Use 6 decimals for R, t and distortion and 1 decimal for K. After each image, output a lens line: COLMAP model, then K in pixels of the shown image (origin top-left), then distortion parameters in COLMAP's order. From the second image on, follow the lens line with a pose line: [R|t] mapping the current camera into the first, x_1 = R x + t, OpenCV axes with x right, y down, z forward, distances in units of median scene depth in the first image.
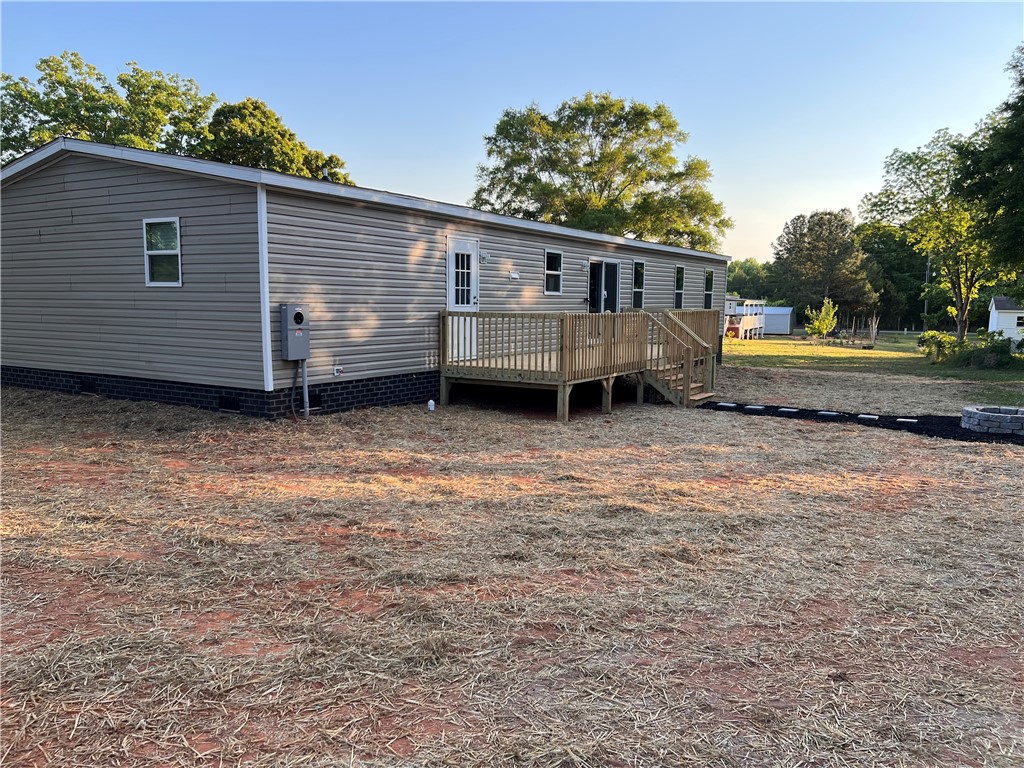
lens RADIAL K [[776.9, 0, 512.0], [0, 776.9, 384.0], [0, 0, 1]] dist [0.069457, -0.086615]
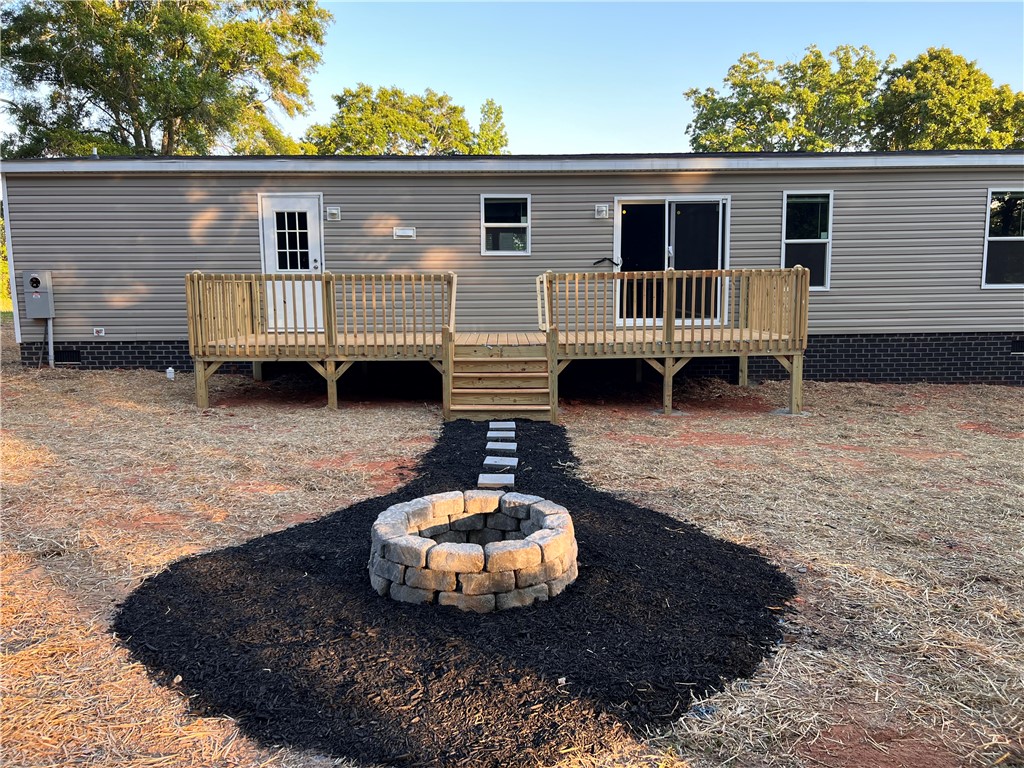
lens RADIAL K [[776.9, 0, 512.0], [0, 776.9, 384.0], [0, 0, 1]] dist [0.069457, -0.086615]
pose [[0.546264, 0.084558, -0.833334, 0.845400], [-0.072520, 0.995930, 0.053518, -0.036577], [0.834468, 0.031198, 0.550173, 0.716380]]
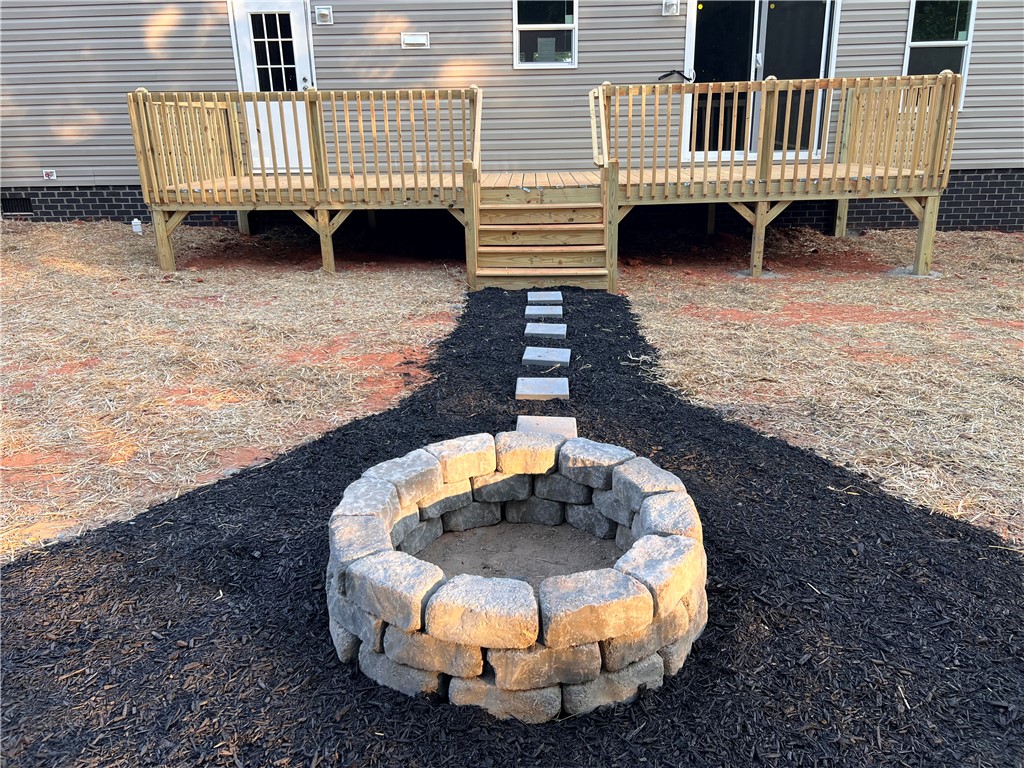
lens RADIAL K [[776.9, 0, 512.0], [0, 776.9, 384.0], [0, 0, 1]] dist [0.069457, -0.086615]
pose [[0.514389, 0.242104, -0.822672, 0.712205], [-0.064122, 0.967494, 0.244630, -0.032142], [0.855157, -0.073084, 0.513192, 0.792577]]
